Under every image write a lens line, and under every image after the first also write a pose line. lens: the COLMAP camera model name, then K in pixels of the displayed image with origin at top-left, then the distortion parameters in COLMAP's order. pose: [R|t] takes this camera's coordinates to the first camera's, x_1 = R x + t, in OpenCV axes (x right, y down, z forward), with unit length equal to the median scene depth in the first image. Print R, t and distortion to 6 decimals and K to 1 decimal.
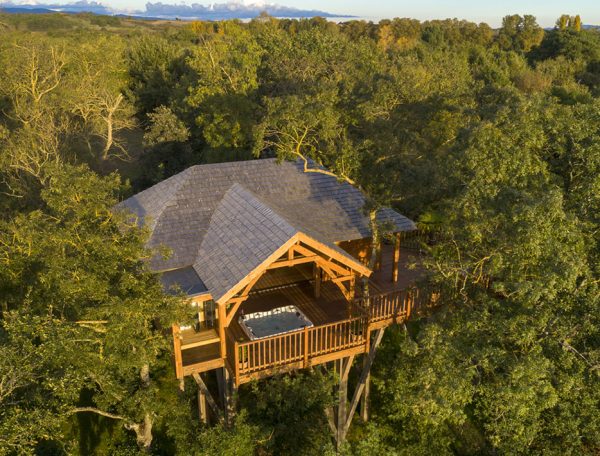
lens RADIAL K [[488.7, 0, 300.0], [0, 488.7, 228.0], [0, 0, 1]] dist [0.006481, 0.001417]
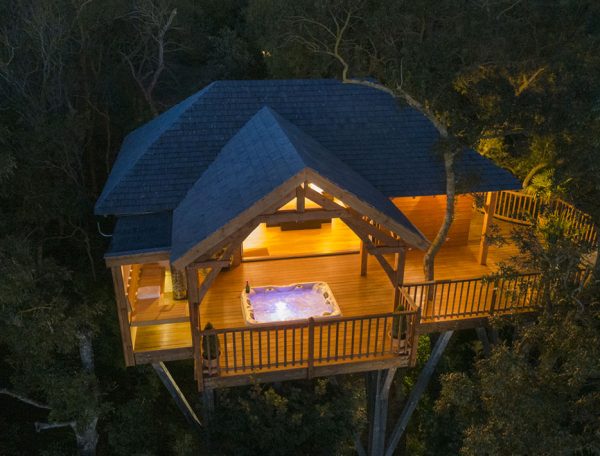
lens RADIAL K [[540.5, 0, 293.2], [0, 540.5, 213.5], [0, 0, 1]] dist [-0.001484, -0.000335]
pose [[0.975156, 0.089549, -0.202612, 0.106807], [-0.081265, 0.995494, 0.048857, 0.029112], [0.206074, -0.031178, 0.978040, 0.269468]]
